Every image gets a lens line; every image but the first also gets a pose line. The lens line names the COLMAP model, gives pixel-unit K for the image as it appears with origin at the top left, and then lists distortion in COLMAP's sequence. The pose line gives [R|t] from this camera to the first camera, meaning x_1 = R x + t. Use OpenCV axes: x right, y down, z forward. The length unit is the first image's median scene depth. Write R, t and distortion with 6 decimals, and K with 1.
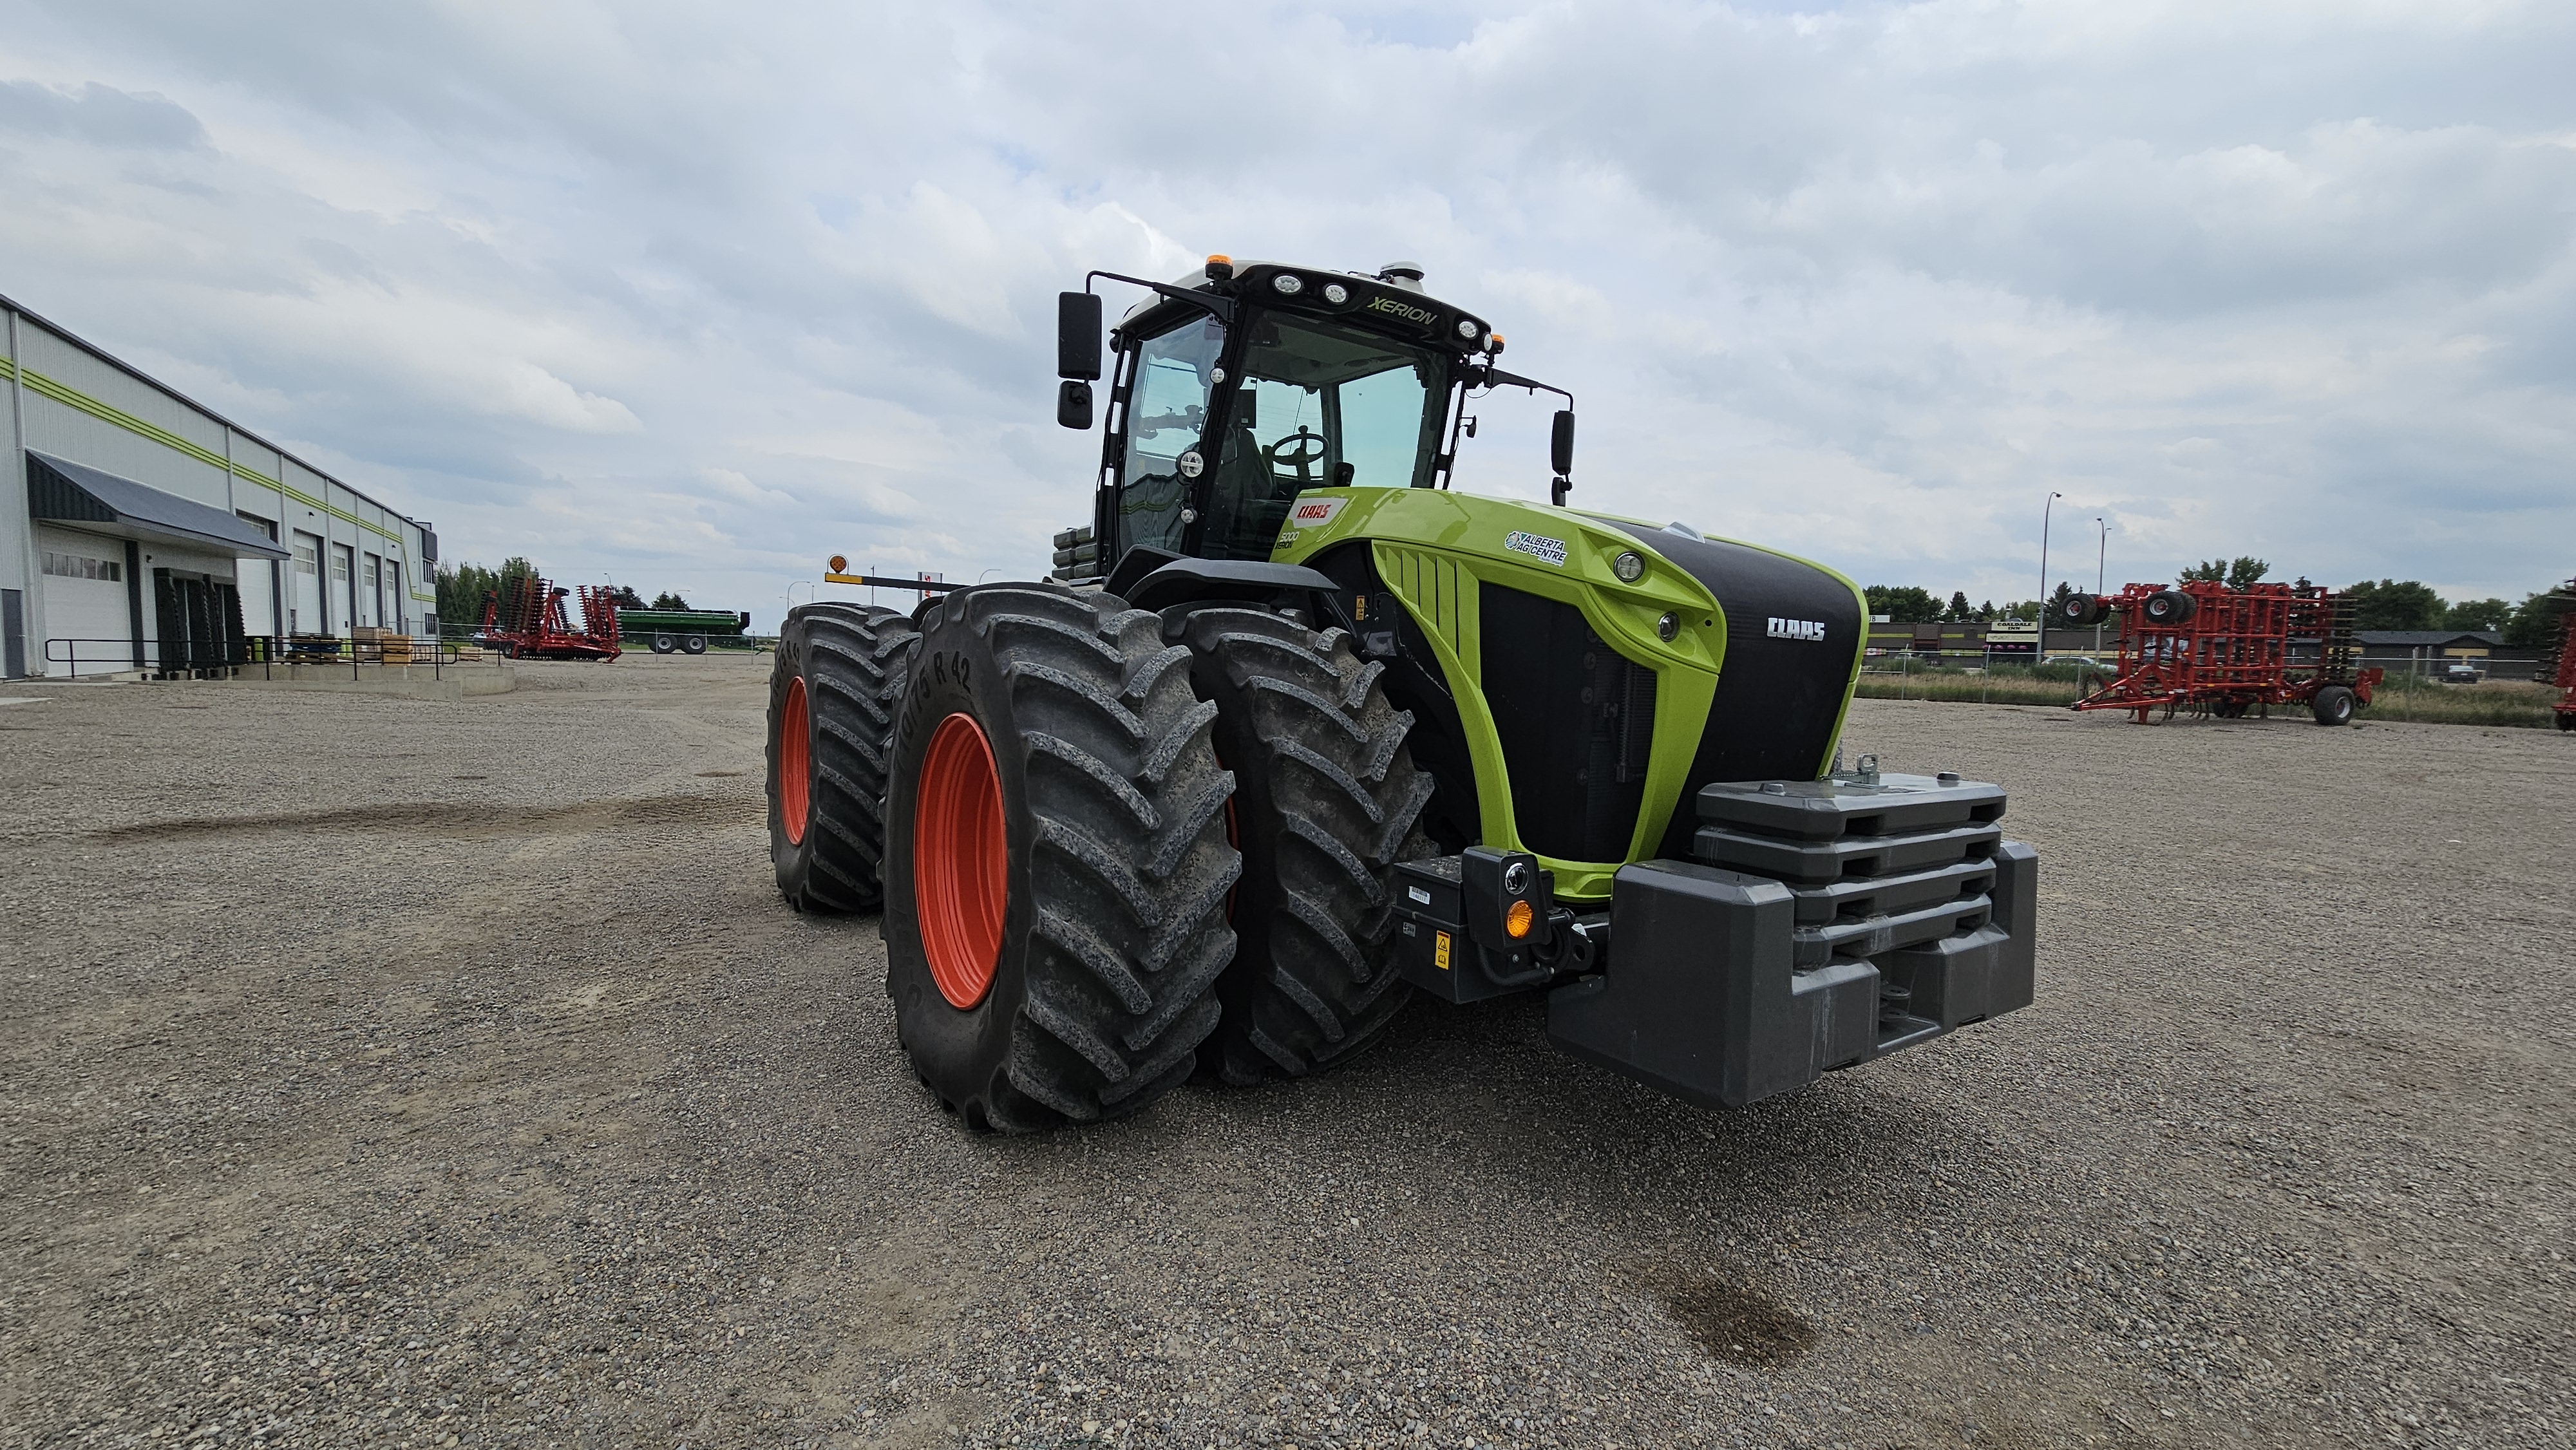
lens RADIAL K [[1060.3, 0, 1288.0], [0, 1060.3, 725.0], [0, 0, 1]] dist [0.000552, -0.000114]
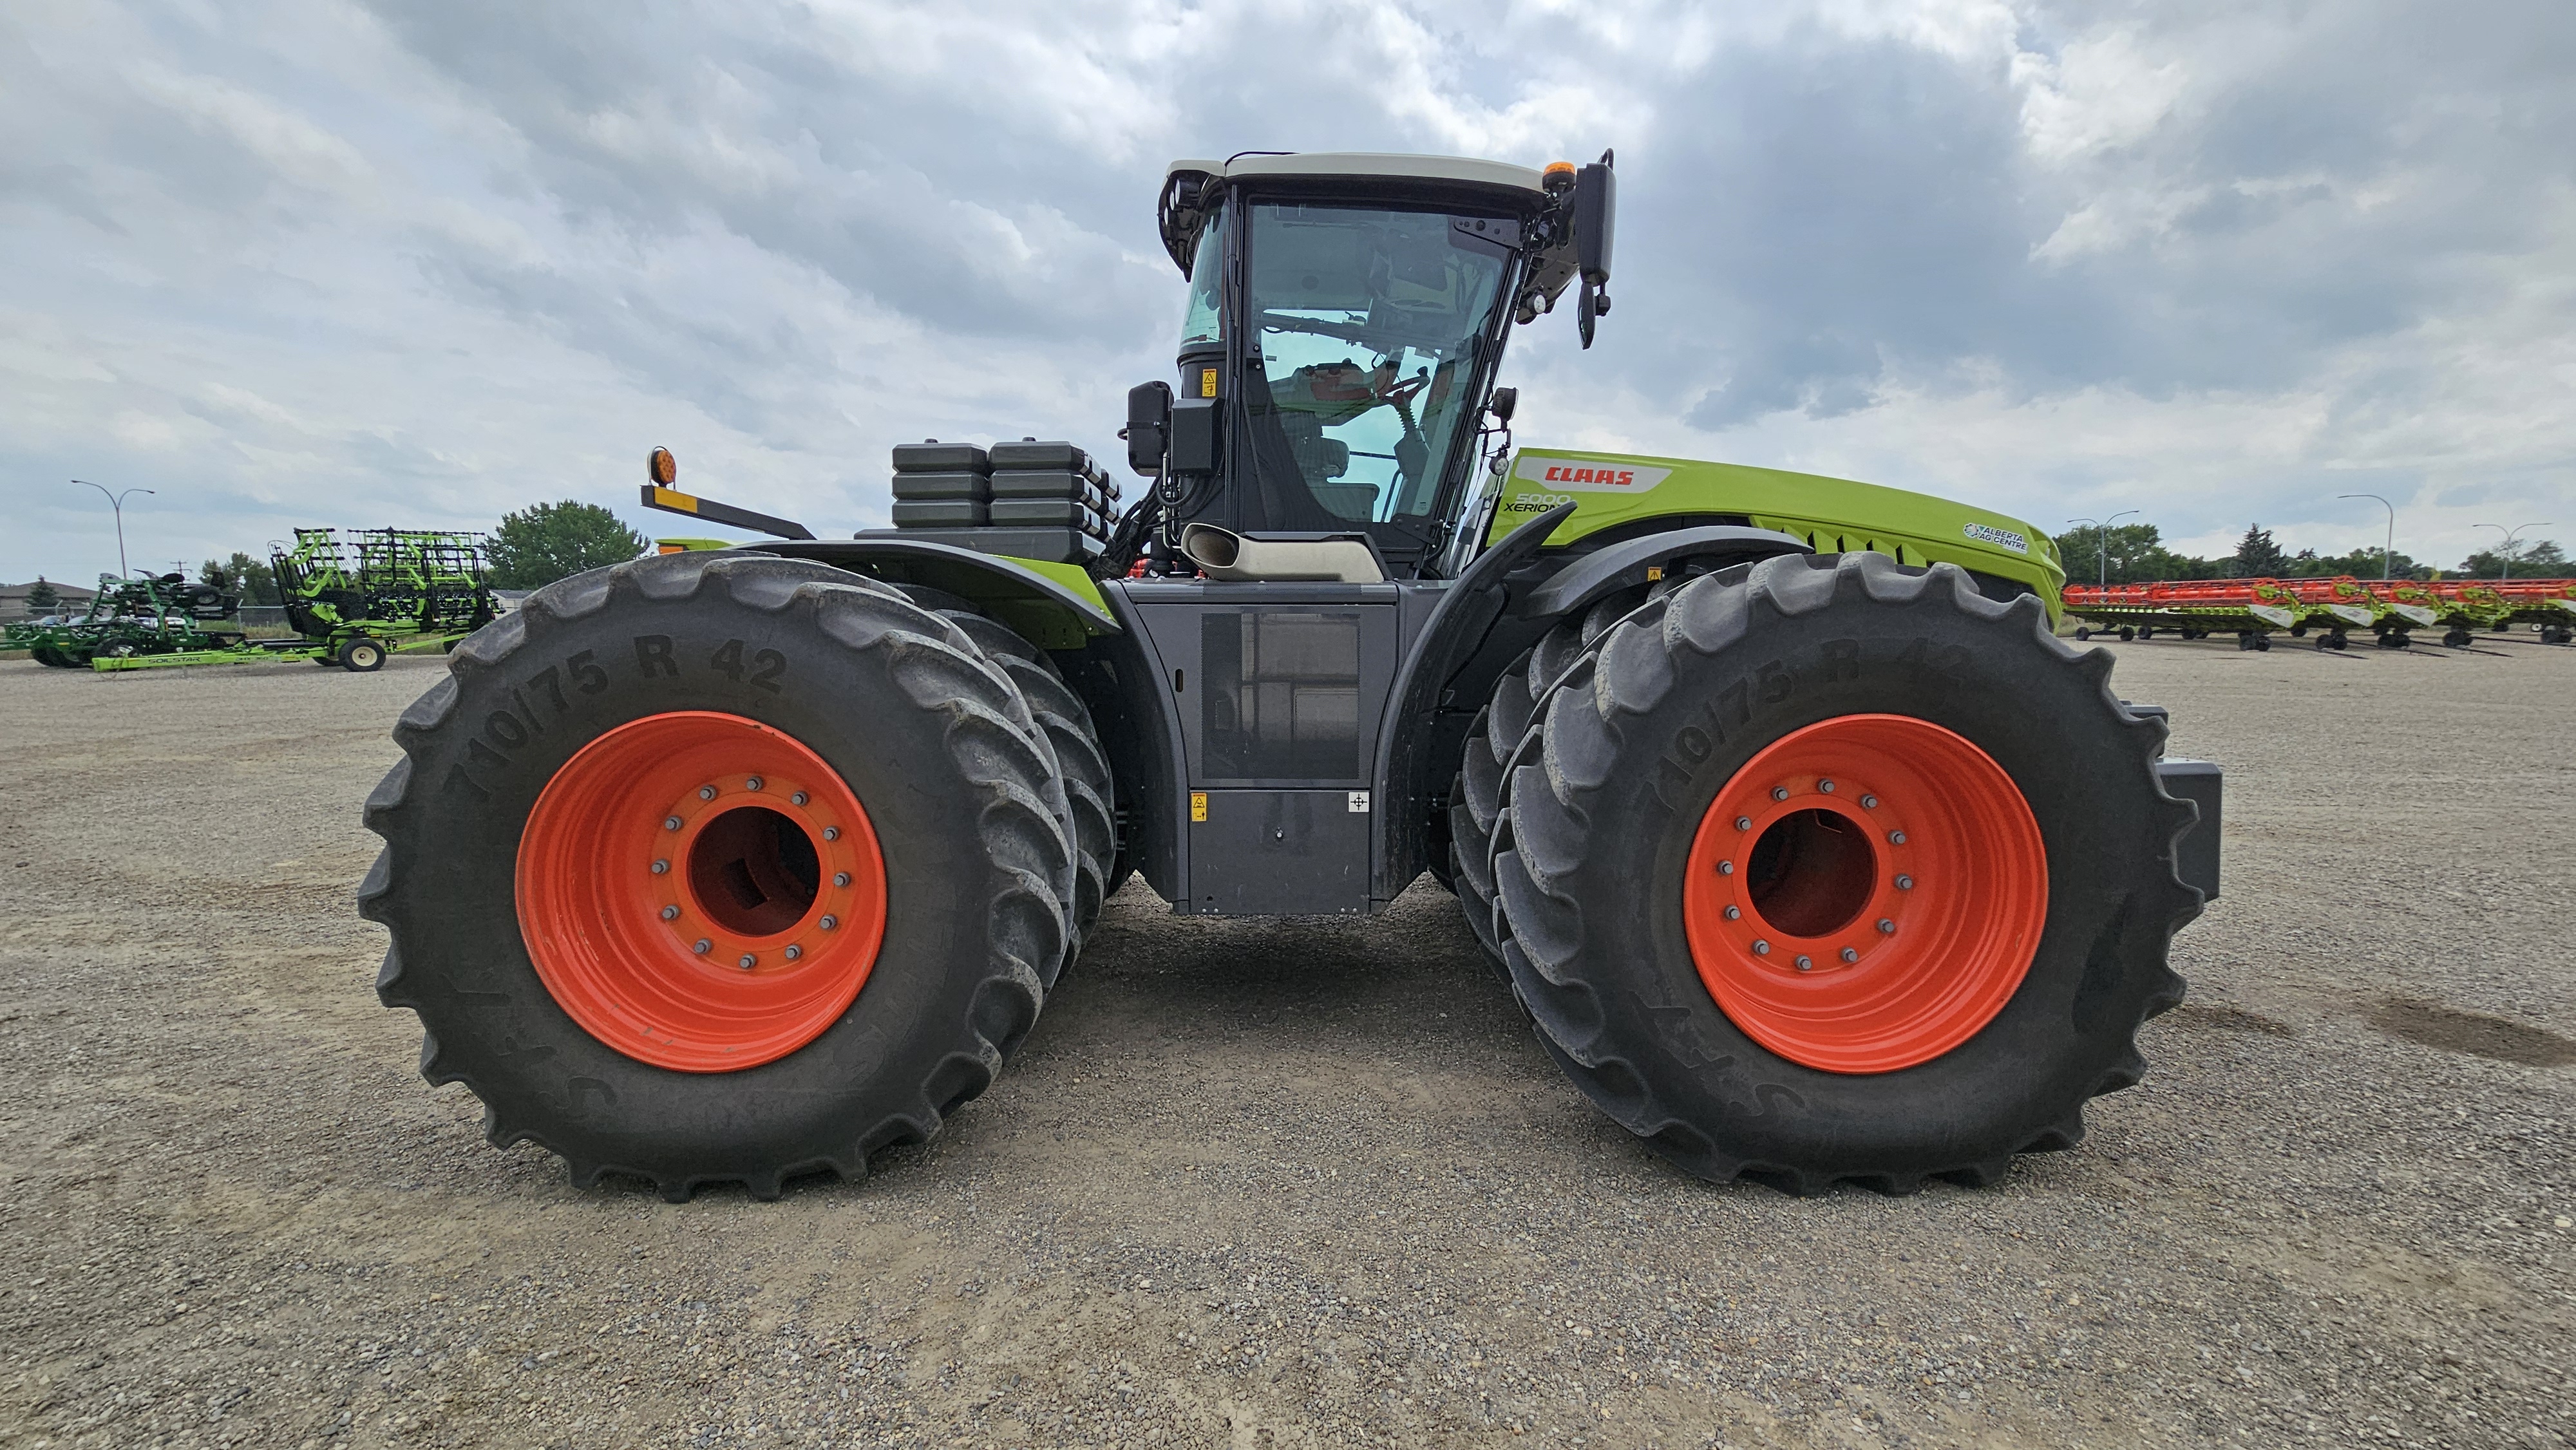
lens RADIAL K [[1052.4, 0, 1288.0], [0, 1052.4, 725.0], [0, 0, 1]] dist [0.000119, -0.001032]
pose [[0.552093, -0.109459, 0.826566, -0.664778], [0.074619, 0.993854, 0.081771, -0.055588], [-0.830437, 0.016532, 0.556867, 0.507421]]
